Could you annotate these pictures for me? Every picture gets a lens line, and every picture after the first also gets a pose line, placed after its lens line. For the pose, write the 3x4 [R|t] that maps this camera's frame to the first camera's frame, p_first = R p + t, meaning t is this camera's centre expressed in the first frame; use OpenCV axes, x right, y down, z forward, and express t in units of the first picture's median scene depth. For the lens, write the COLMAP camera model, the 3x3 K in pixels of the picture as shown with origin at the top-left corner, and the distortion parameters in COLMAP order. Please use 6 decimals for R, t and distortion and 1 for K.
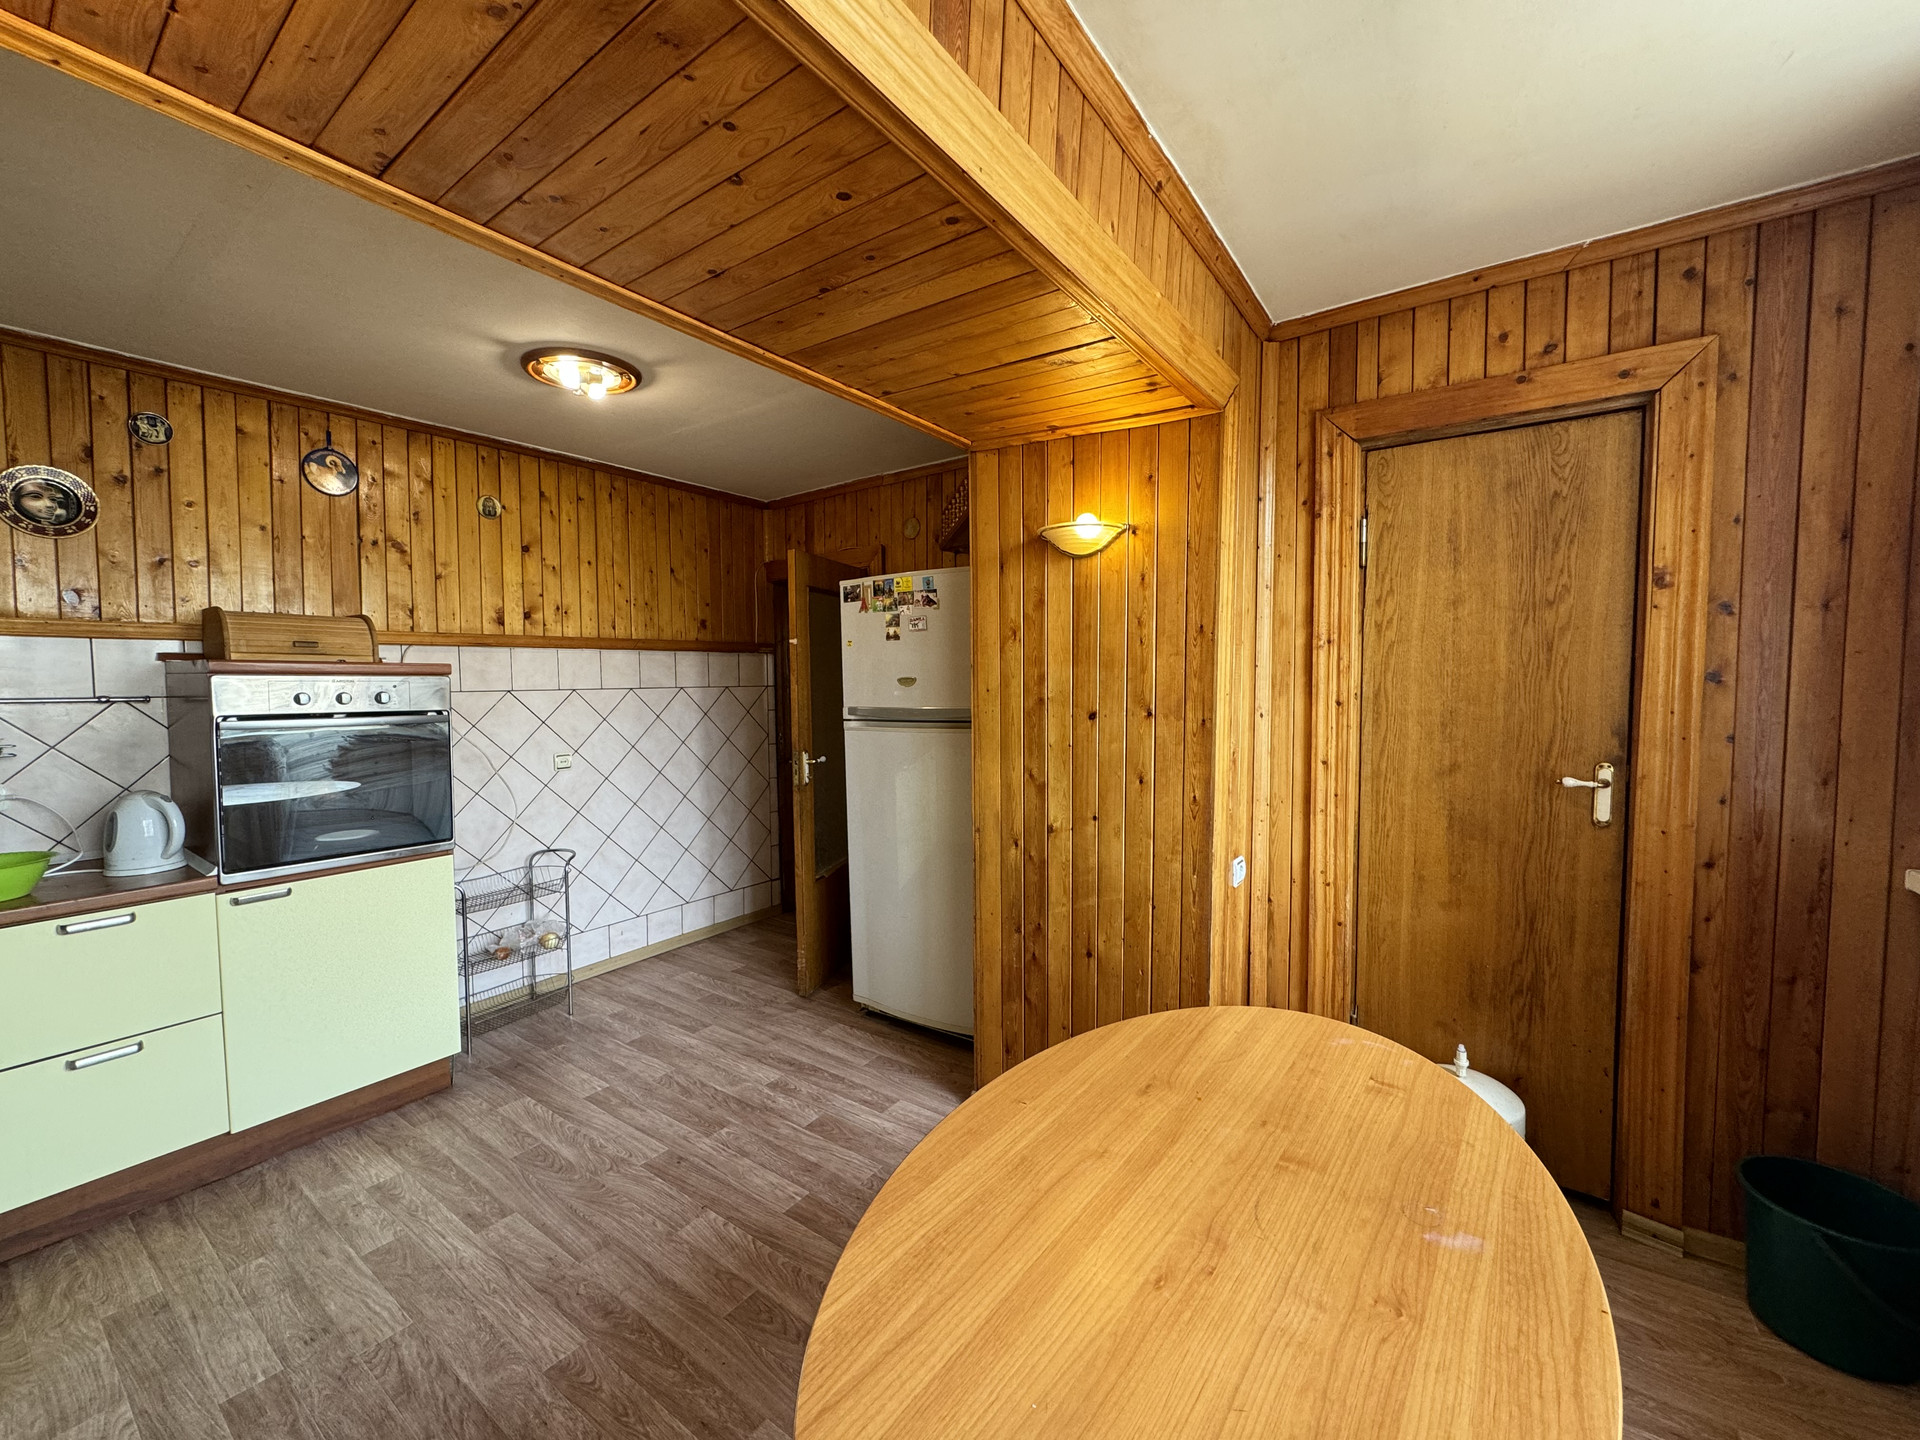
lens RADIAL K [[766.3, 0, 960.6], [0, 766.3, 719.1], [0, 0, 1]] dist [-0.003730, 0.000503]
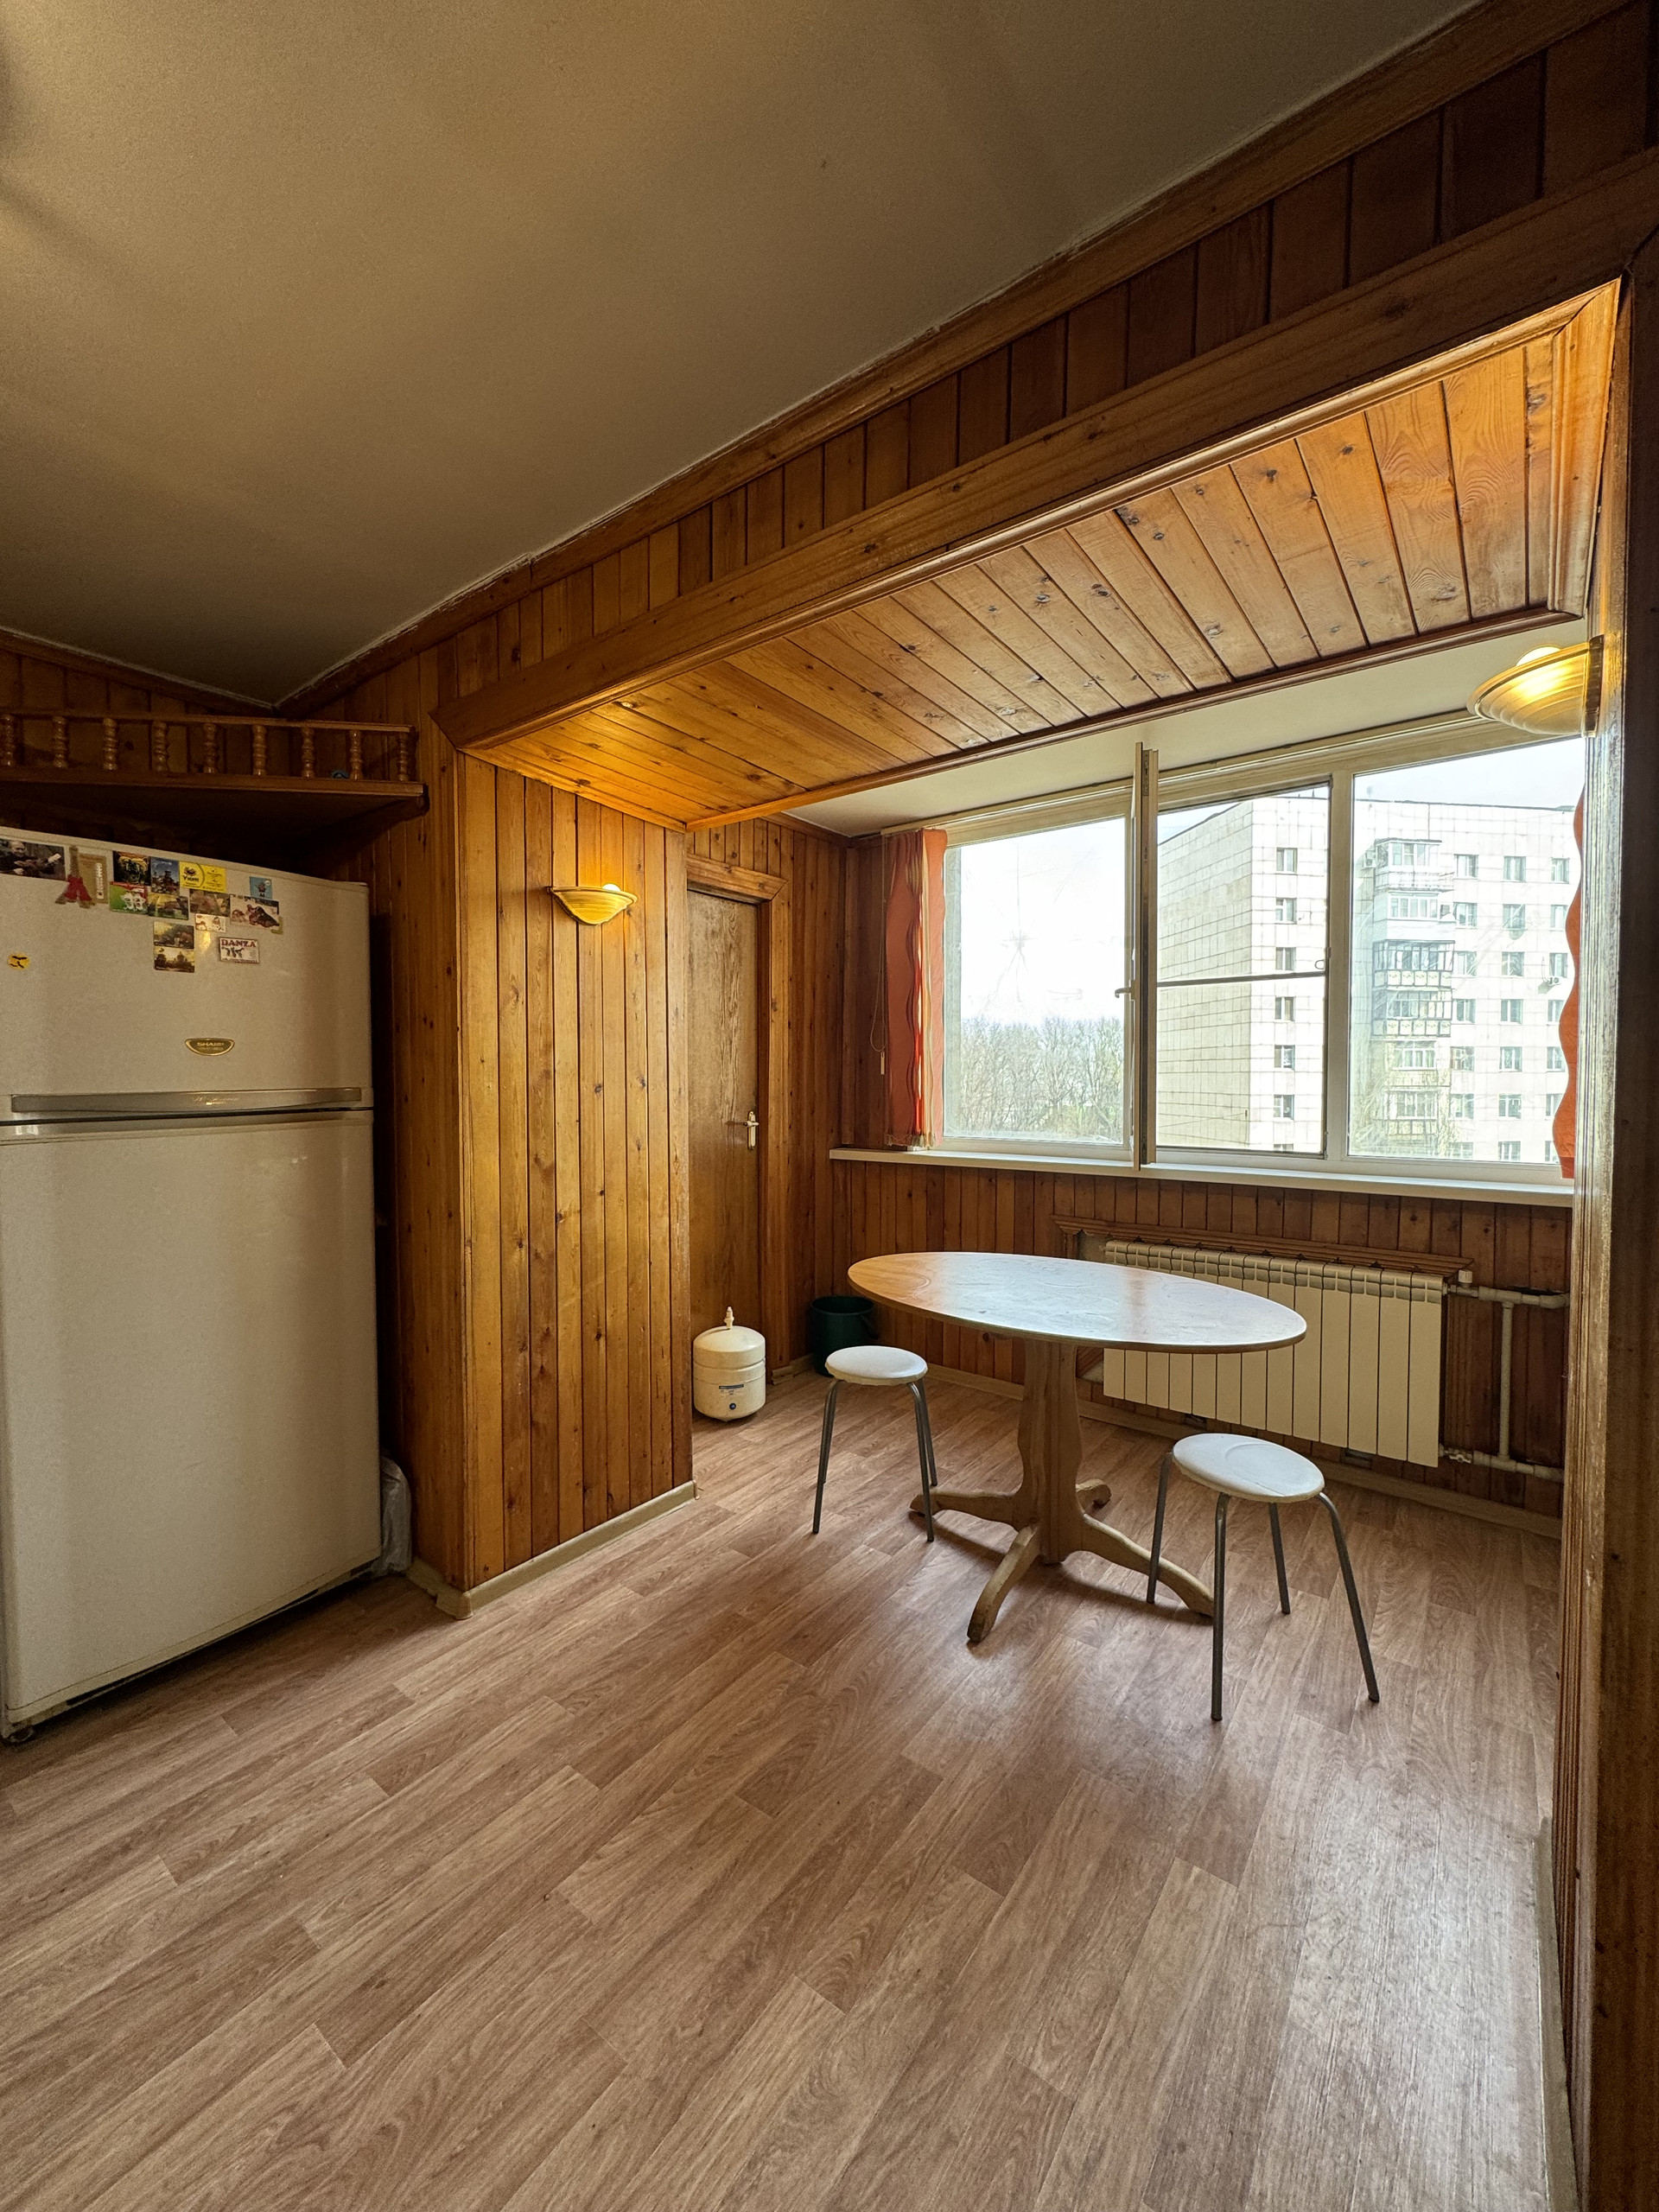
lens RADIAL K [[882.8, 0, 835.7], [0, 882.8, 1098.3], [0, 0, 1]] dist [-0.003730, 0.000503]
pose [[0.021960, -0.017621, 0.999604, -0.856105], [0.053220, 0.998448, 0.016432, 0.005275], [-0.998341, 0.052838, 0.022864, 0.607366]]
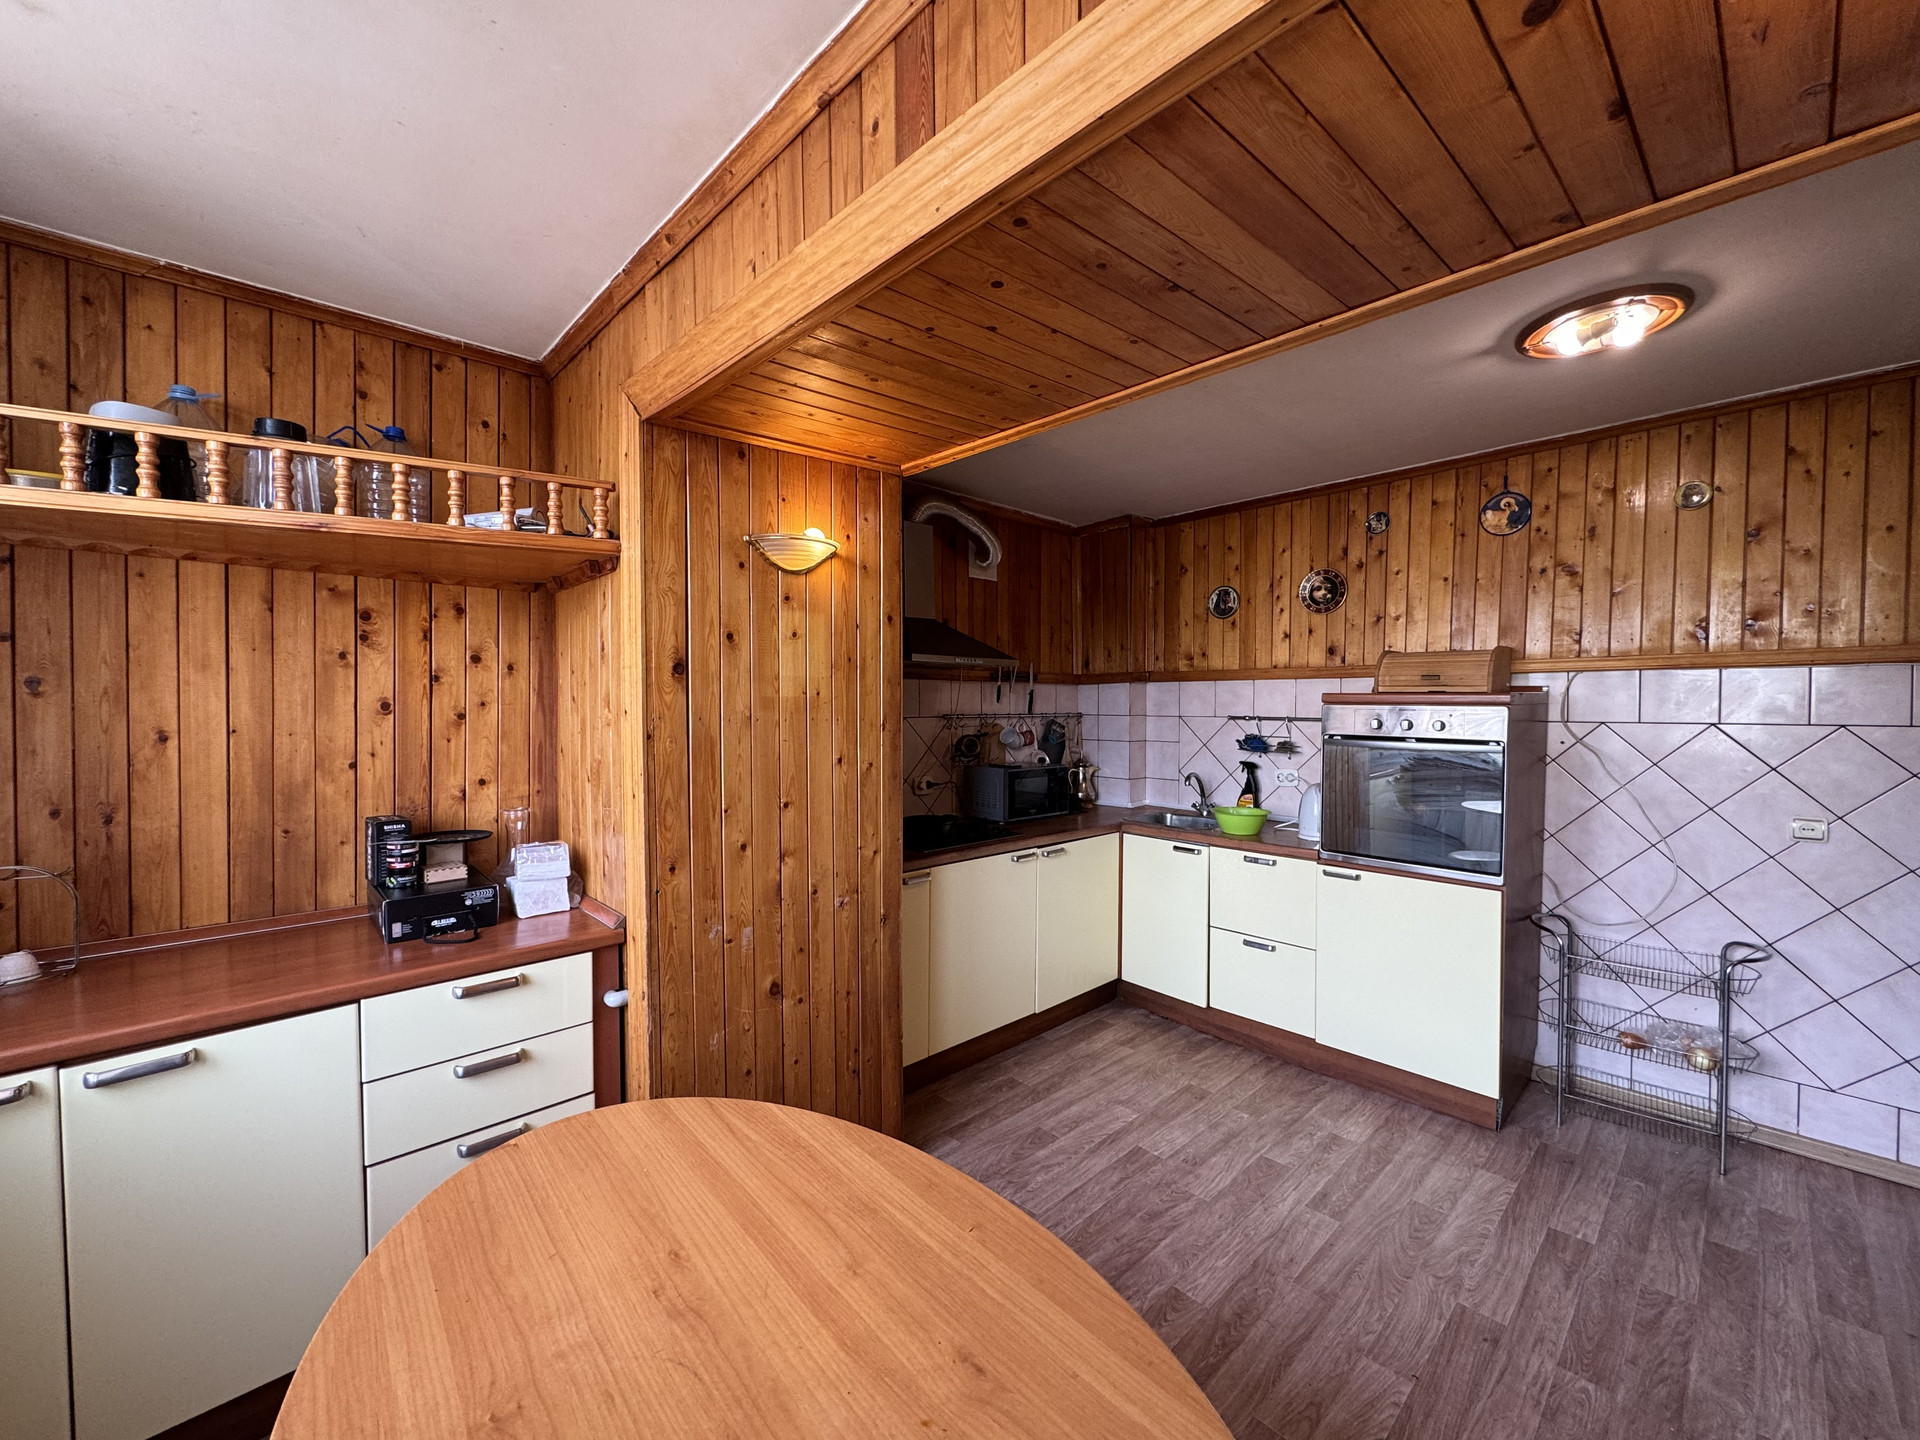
lens RADIAL K [[766.3, 0, 958.2], [0, 766.3, 718.0], [0, 0, 1]] dist [-0.003730, 0.000503]
pose [[-0.198641, 0.026864, -0.979704, 0.438430], [-0.051250, 0.997972, 0.037756, -0.044697], [0.978731, 0.057710, -0.196861, 0.547923]]
